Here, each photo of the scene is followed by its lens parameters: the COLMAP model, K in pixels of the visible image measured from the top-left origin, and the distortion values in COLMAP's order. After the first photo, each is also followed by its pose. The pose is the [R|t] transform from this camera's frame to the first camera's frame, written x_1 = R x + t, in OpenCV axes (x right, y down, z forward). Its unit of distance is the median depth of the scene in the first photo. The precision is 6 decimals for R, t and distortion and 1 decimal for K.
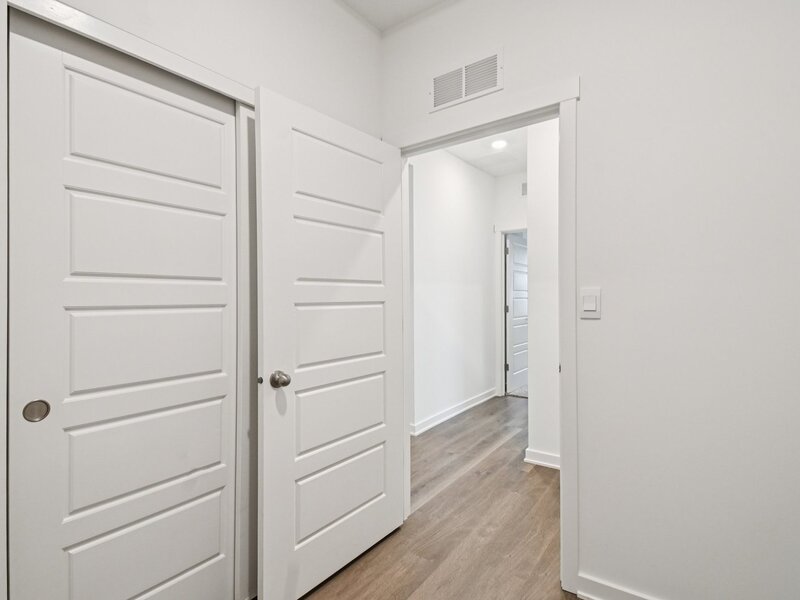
lens RADIAL K [[408.1, 0, 400.9], [0, 408.1, 294.8], [0, 0, 1]] dist [0.005802, -0.016001]
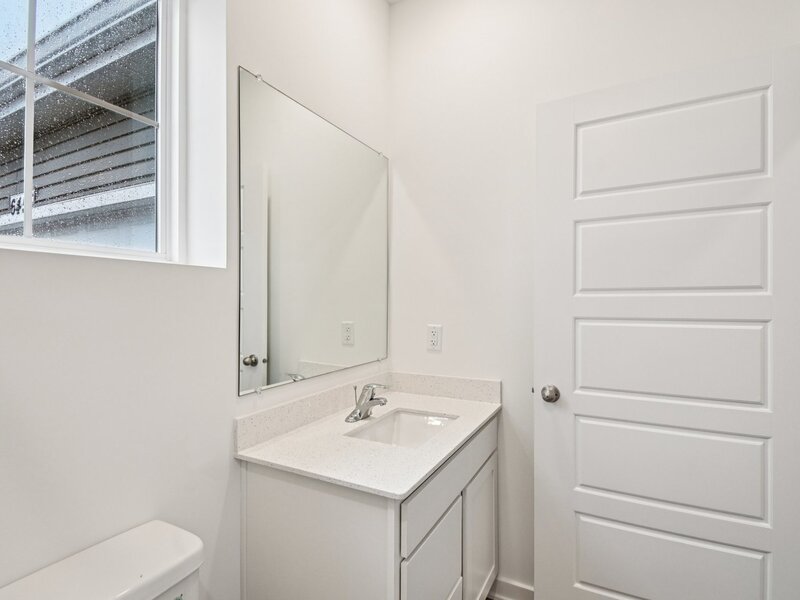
lens RADIAL K [[408.1, 0, 400.7], [0, 408.1, 304.7], [0, 0, 1]] dist [0.005802, -0.016001]
pose [[0.167873, -0.002964, -0.985804, 0.317563], [-0.002480, 0.999991, -0.003429, -0.001811], [0.985805, 0.003021, 0.167865, 0.256877]]
